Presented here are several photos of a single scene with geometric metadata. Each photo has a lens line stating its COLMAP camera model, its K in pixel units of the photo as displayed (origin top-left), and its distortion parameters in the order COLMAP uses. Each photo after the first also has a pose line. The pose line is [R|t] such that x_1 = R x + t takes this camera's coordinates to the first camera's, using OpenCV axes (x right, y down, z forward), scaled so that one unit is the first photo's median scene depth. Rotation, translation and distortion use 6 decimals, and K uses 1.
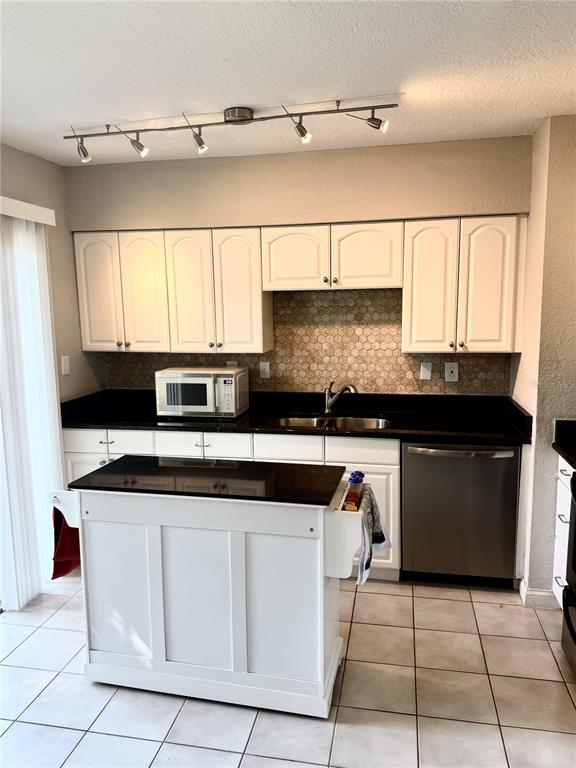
lens RADIAL K [[575.9, 0, 288.6], [0, 575.9, 383.4], [0, 0, 1]] dist [0.008355, 0.001339]
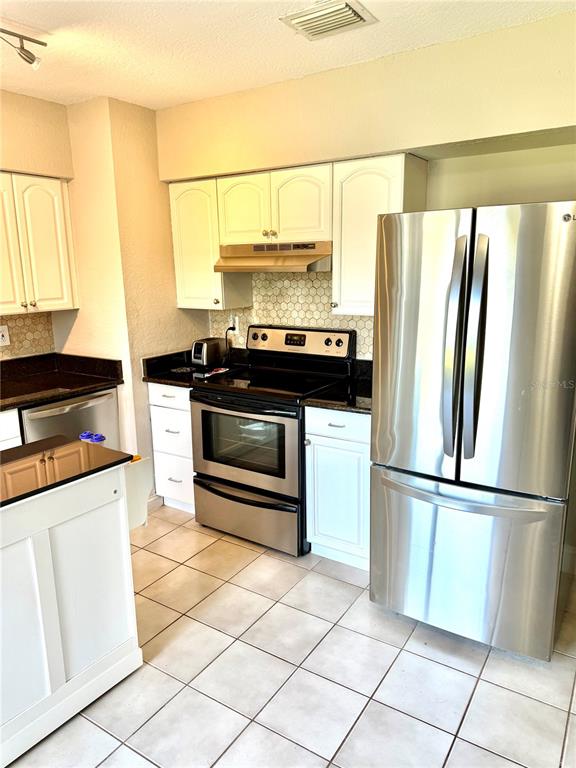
lens RADIAL K [[543.1, 0, 287.4], [0, 543.1, 385.0], [0, 0, 1]] dist [0.014057, -0.004630]
pose [[0.381259, -0.195266, 0.903611, -0.426337], [0.137665, 0.978532, 0.153371, -0.015252], [-0.914161, 0.065922, 0.399955, 0.235670]]
